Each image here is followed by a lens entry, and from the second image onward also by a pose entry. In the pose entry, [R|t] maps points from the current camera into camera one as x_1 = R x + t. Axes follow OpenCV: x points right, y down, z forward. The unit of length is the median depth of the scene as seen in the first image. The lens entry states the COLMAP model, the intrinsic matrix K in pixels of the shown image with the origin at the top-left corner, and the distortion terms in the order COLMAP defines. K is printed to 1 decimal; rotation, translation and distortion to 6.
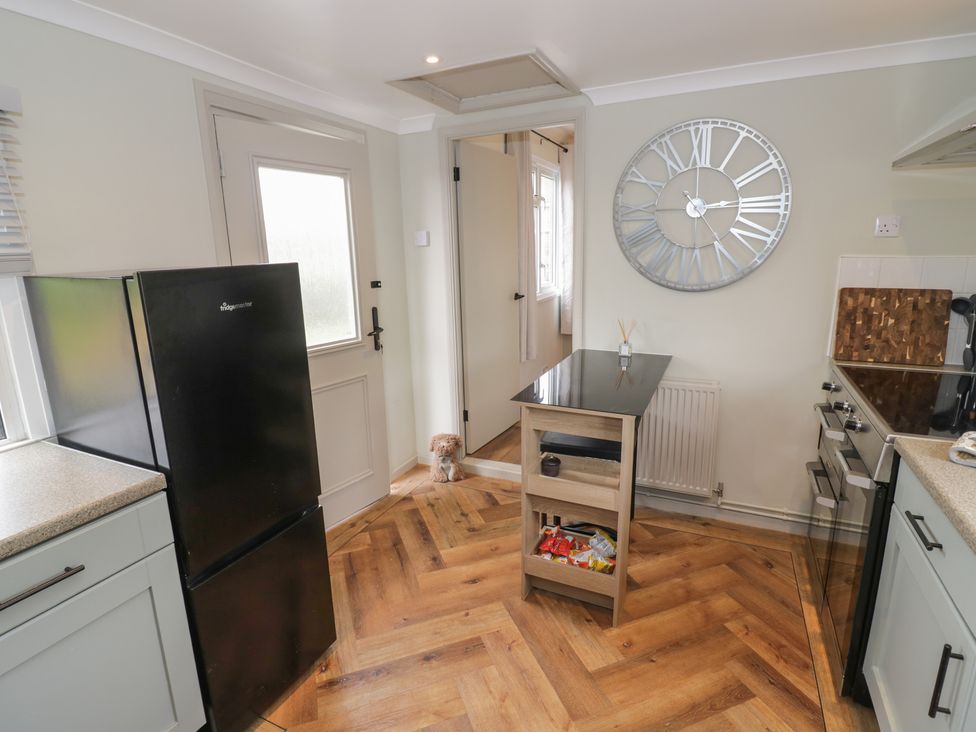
lens RADIAL K [[512.2, 0, 488.1], [0, 512.2, 356.7], [0, 0, 1]] dist [0.002553, -0.015291]
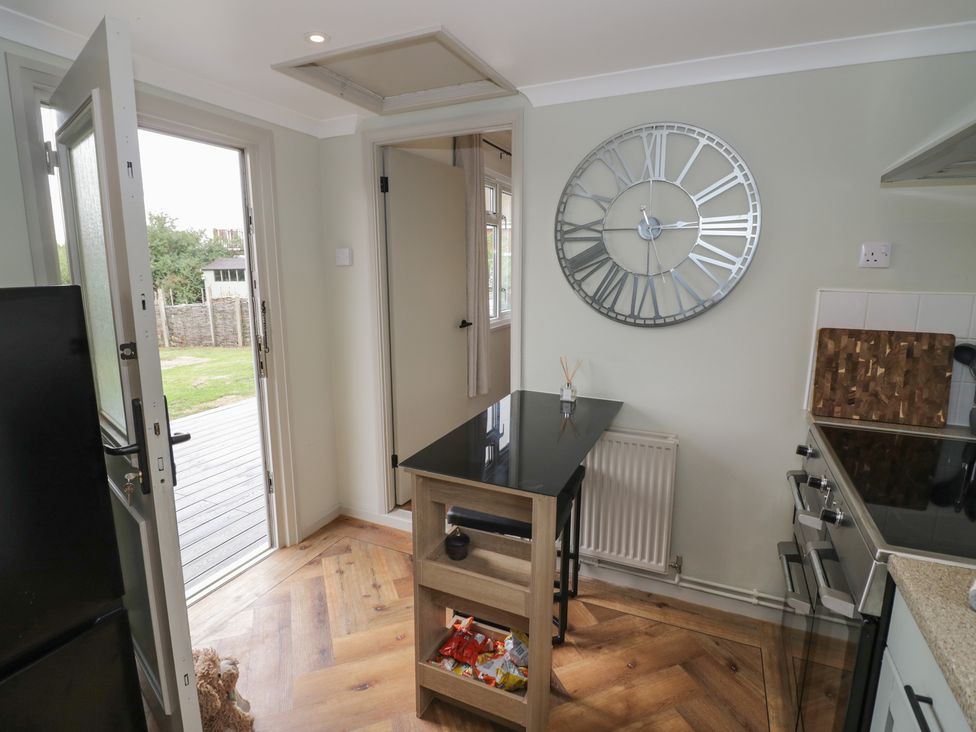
lens RADIAL K [[512.2, 0, 488.1], [0, 512.2, 356.7], [0, 0, 1]] dist [0.002553, -0.015291]
pose [[0.999684, 0.019876, 0.015414, 0.143757], [-0.019287, 0.999111, -0.037492, -0.046928], [-0.016146, 0.037183, 0.999178, 0.186093]]
